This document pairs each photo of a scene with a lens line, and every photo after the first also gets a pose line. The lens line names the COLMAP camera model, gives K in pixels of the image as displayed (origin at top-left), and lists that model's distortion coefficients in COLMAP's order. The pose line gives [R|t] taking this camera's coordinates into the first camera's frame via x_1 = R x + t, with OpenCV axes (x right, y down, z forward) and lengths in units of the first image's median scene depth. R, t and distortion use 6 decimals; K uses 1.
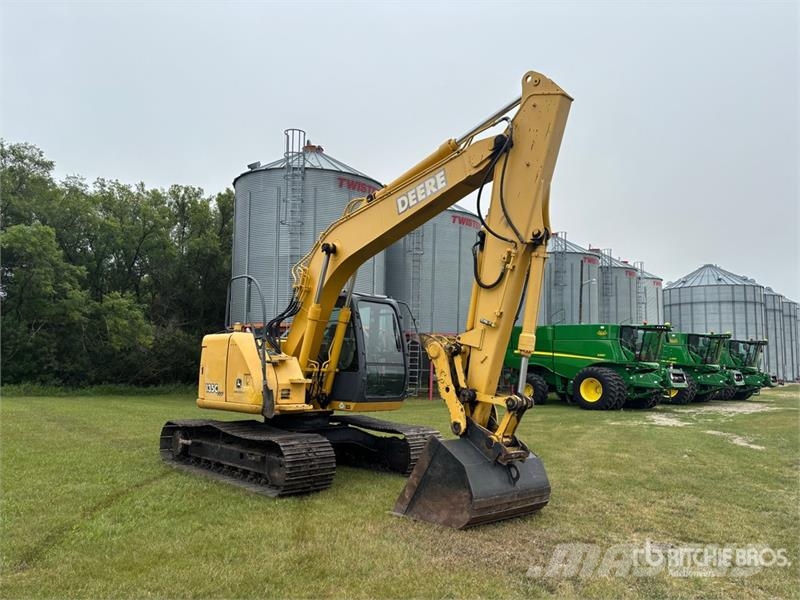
lens RADIAL K [[612.6, 0, 400.2], [0, 612.6, 294.5], [0, 0, 1]] dist [0.063996, -0.066899]
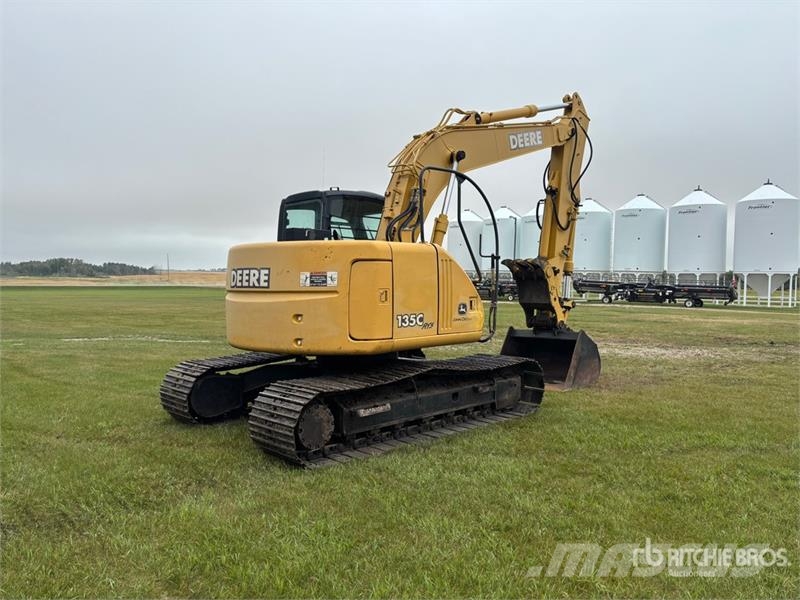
lens RADIAL K [[612.6, 0, 399.3], [0, 612.6, 296.2], [0, 0, 1]] dist [0.063996, -0.066899]
pose [[-0.006362, -0.044852, 0.998973, -1.008776], [-0.119797, 0.991833, 0.043768, 0.098176], [-0.992778, -0.119396, -0.011683, 1.042099]]
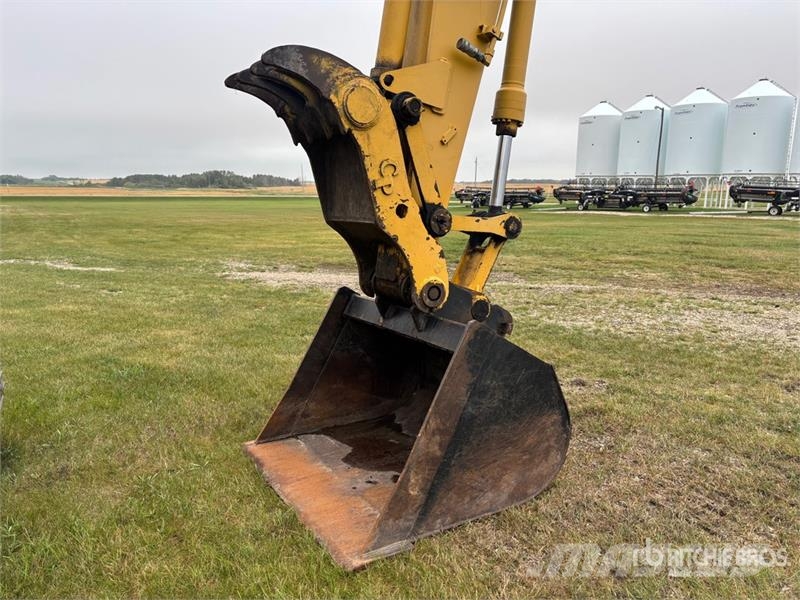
lens RADIAL K [[612.6, 0, 402.7], [0, 612.6, 304.4], [0, 0, 1]] dist [0.063996, -0.066899]
pose [[0.215617, -0.196089, 0.956587, -0.243566], [-0.108111, 0.968813, 0.222964, 0.094872], [-0.970475, -0.151493, 0.187693, 0.694446]]
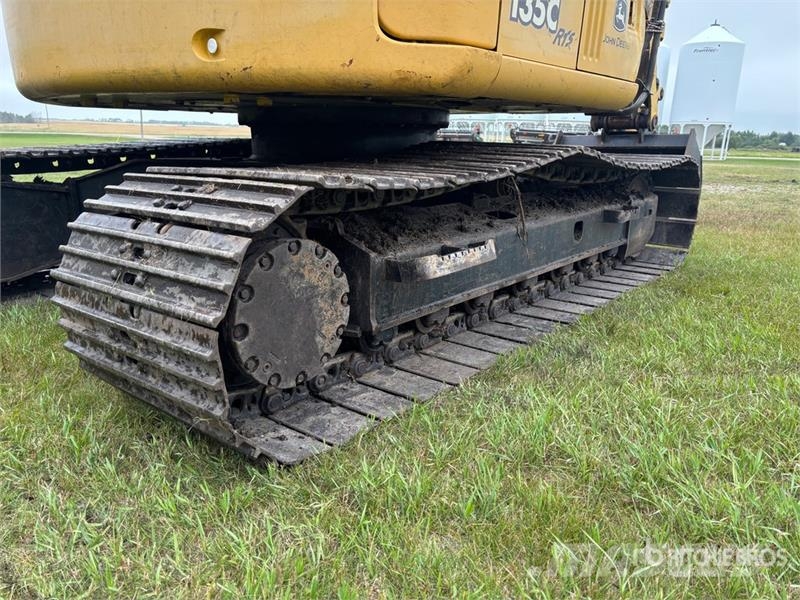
lens RADIAL K [[612.6, 0, 400.2], [0, 612.6, 299.6], [0, 0, 1]] dist [0.063996, -0.066899]
pose [[-0.141441, -0.272179, 0.951795, -0.571088], [-0.136563, 0.957633, 0.253554, 0.211676], [-0.980482, -0.094117, -0.172618, 1.103204]]
